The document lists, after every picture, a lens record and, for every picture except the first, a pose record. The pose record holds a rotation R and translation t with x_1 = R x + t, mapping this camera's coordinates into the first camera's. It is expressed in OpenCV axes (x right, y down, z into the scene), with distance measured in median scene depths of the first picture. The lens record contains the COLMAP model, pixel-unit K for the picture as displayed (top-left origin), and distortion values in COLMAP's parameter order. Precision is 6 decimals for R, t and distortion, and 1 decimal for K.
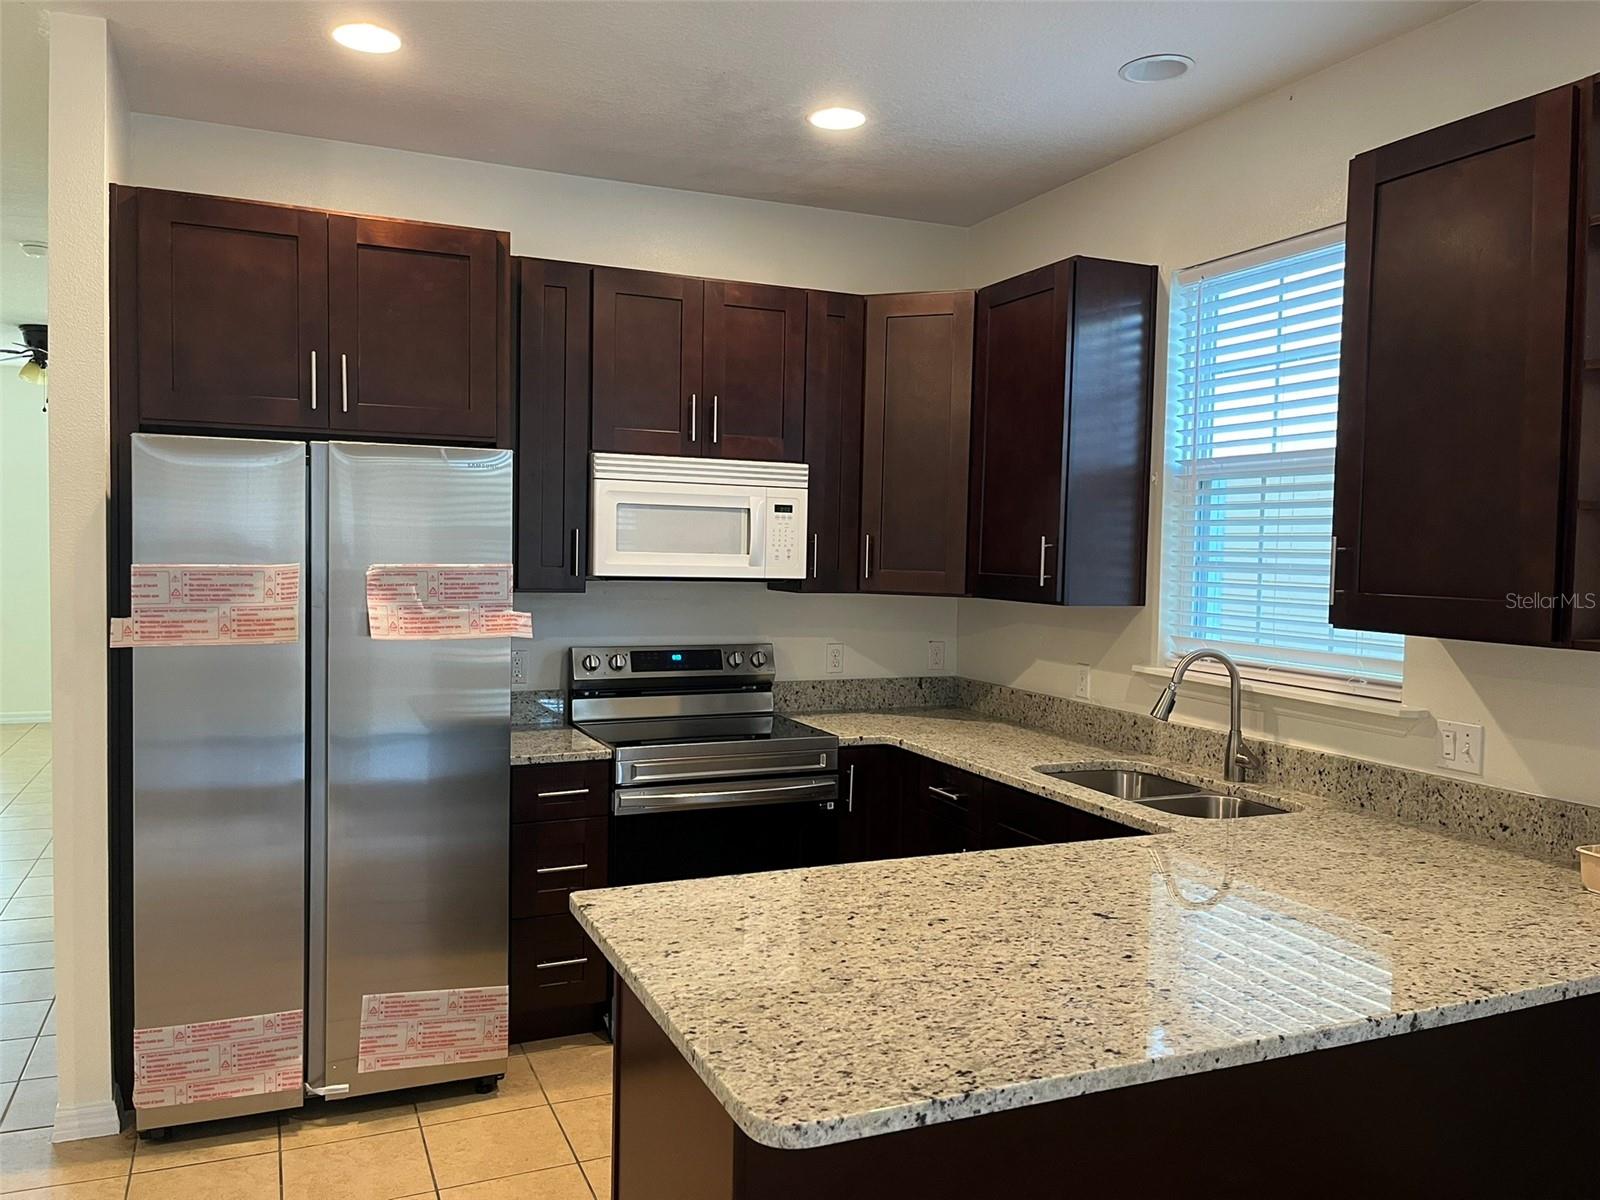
lens RADIAL K [[1214.1, 0, 799.0], [0, 1214.1, 606.0], [0, 0, 1]] dist [0.054694, -0.050029]
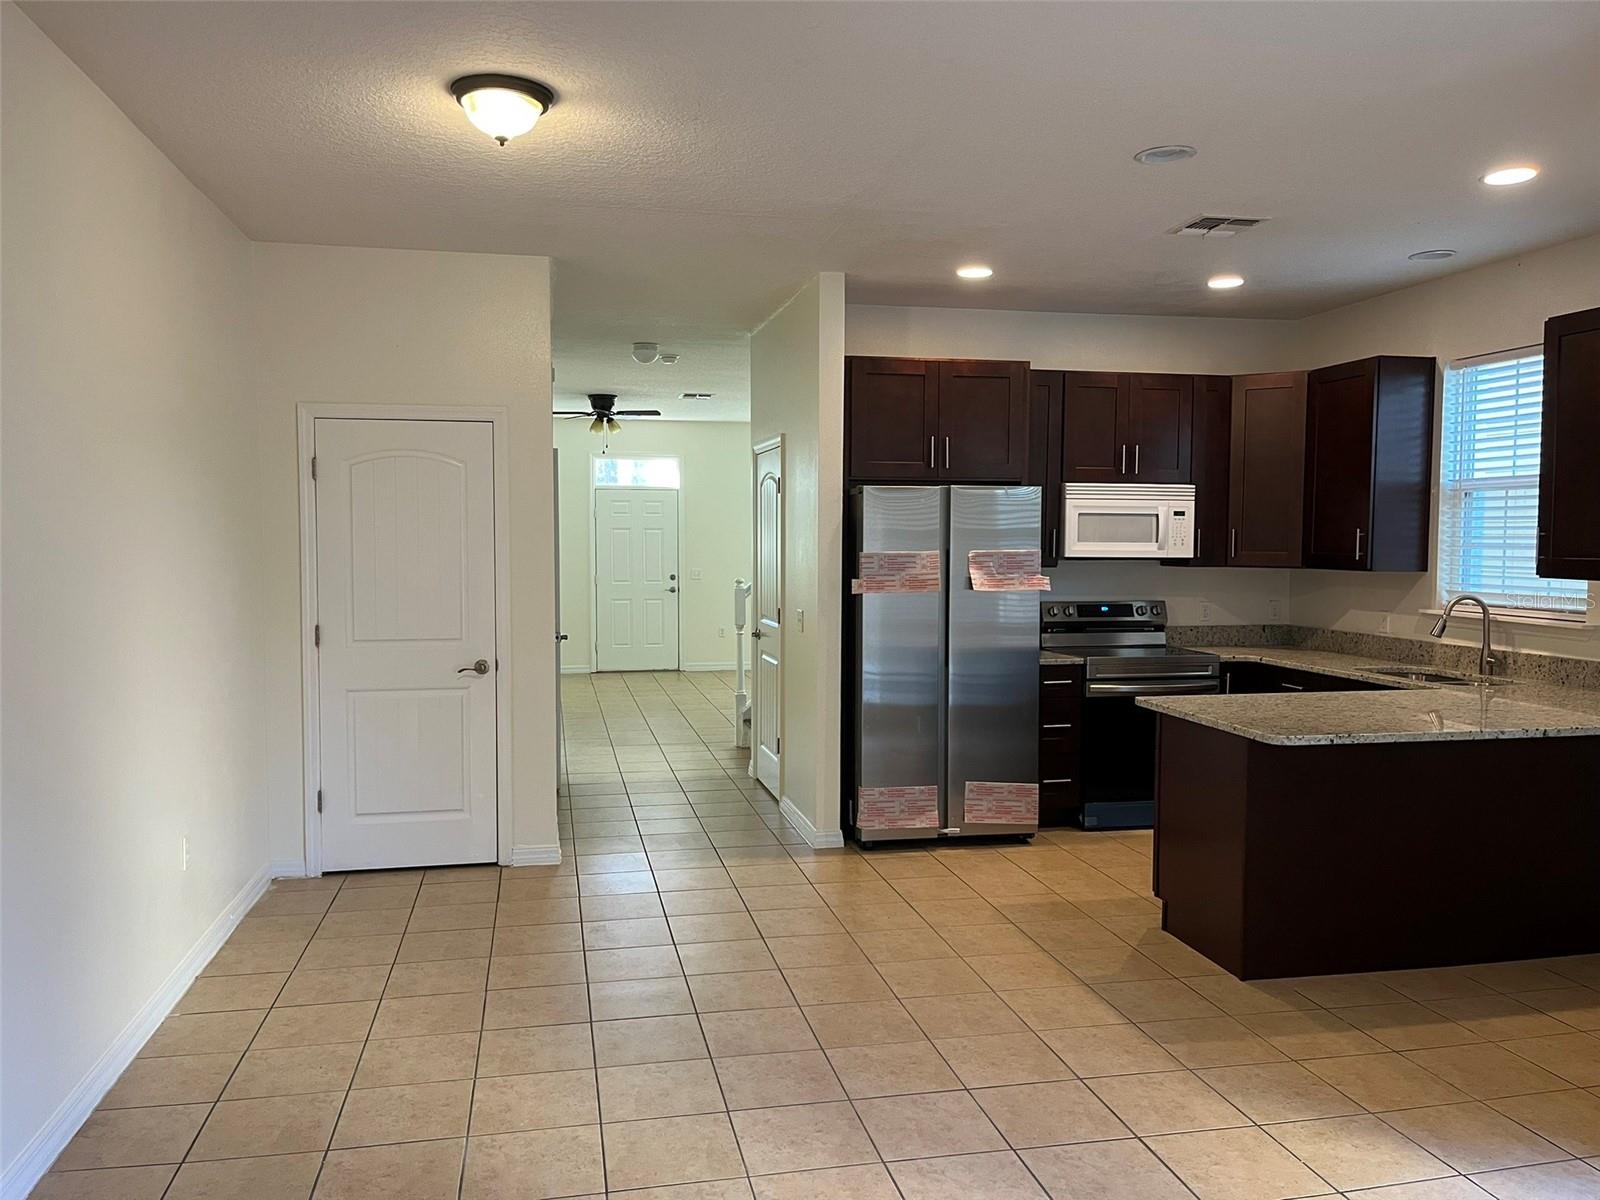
lens RADIAL K [[1214.1, 0, 797.1], [0, 1214.1, 600.6], [0, 0, 1]] dist [0.054694, -0.050029]
pose [[0.978703, -0.003360, -0.205253, -0.209371], [0.003376, 0.999994, -0.000273, 0.038376], [0.205253, -0.000426, 0.978709, -0.798798]]
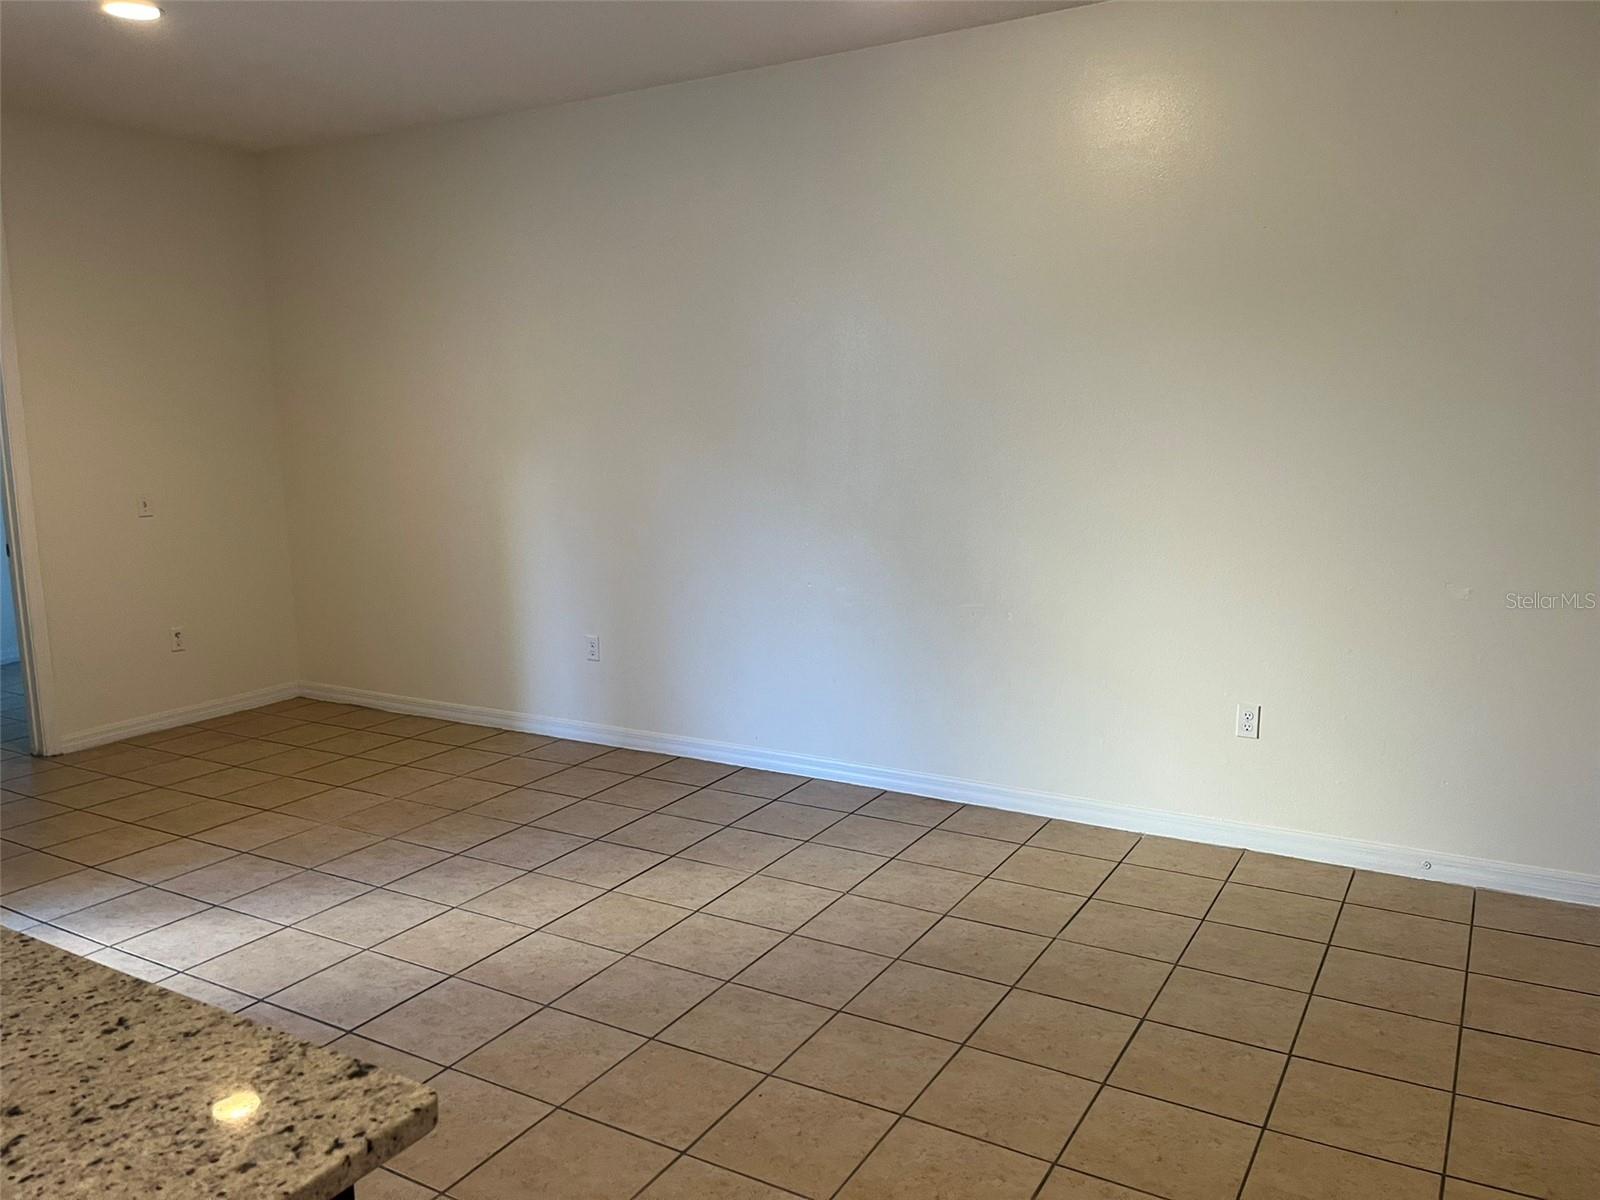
lens RADIAL K [[1214.1, 0, 801.4], [0, 1214.1, 599.3], [0, 0, 1]] dist [0.054694, -0.050029]
pose [[-0.807275, 0.094087, -0.582627, -0.019549], [-0.021193, 0.981952, 0.187937, -0.042620], [0.589795, 0.164064, -0.790712, 0.914553]]
